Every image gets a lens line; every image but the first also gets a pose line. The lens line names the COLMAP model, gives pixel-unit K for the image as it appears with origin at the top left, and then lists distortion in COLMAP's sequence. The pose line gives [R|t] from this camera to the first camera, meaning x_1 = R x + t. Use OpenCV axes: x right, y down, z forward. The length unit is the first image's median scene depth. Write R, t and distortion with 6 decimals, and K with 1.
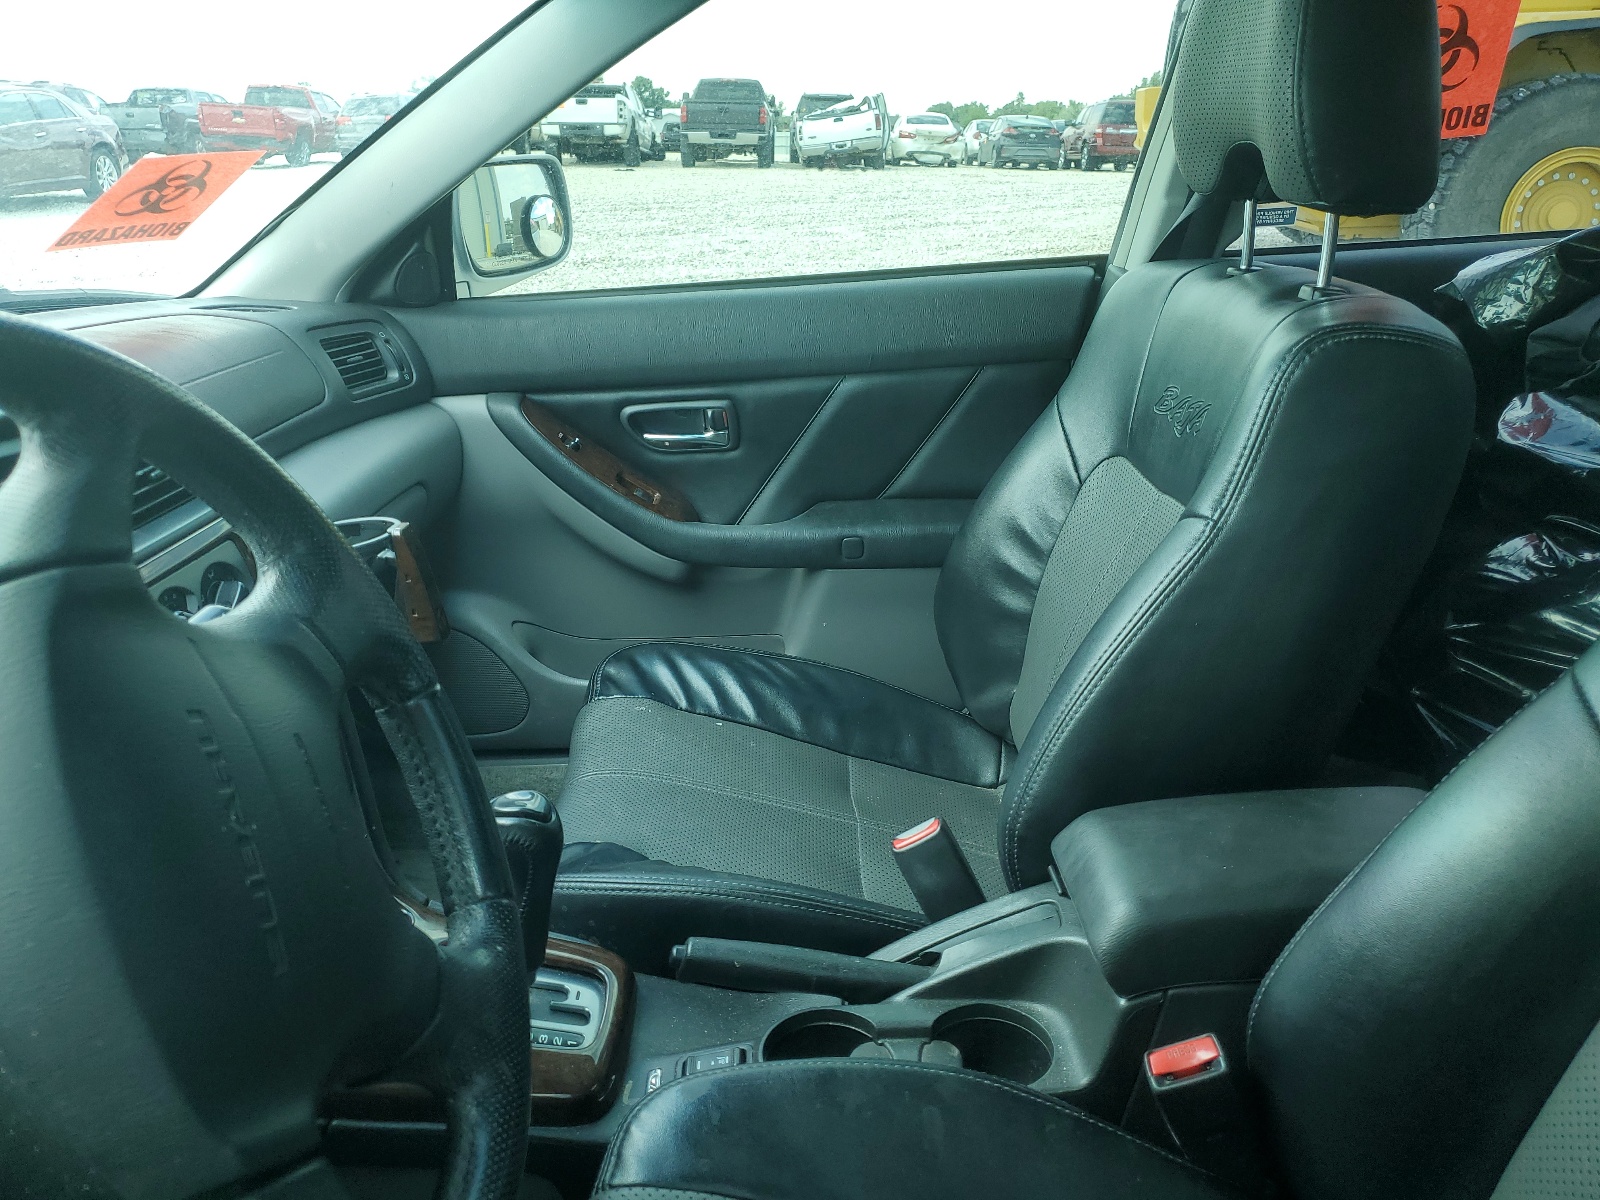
lens RADIAL K [[1219.0, 0, 801.5], [0, 1219.0, 546.6], [0, 0, 1]] dist [0.080381, -0.301061]
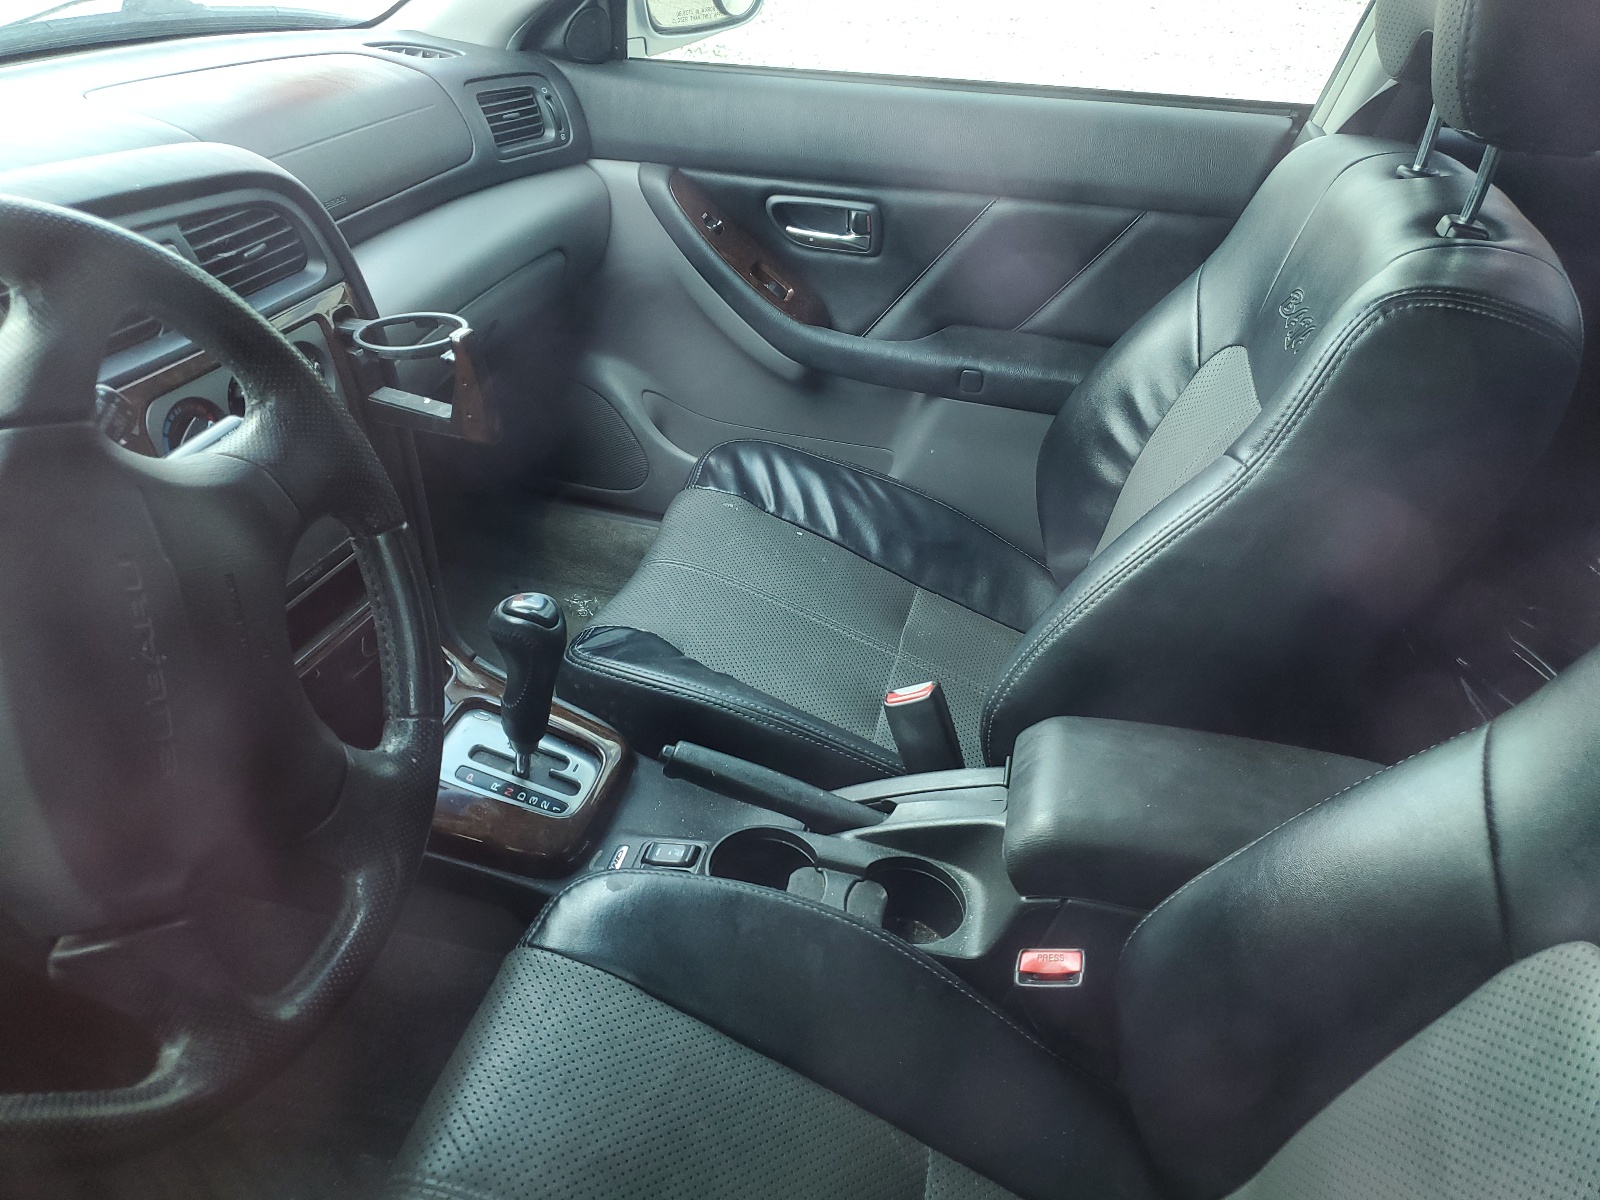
lens RADIAL K [[1223.5, 0, 800.0], [0, 1223.5, 600.0], [0, 0, 1]] dist [0.001564, -0.095281]
pose [[0.965867, 0.203591, -0.160161, 0.112830], [-0.155960, 0.950715, 0.267987, -0.080822], [0.206827, -0.233861, 0.950017, -0.004520]]
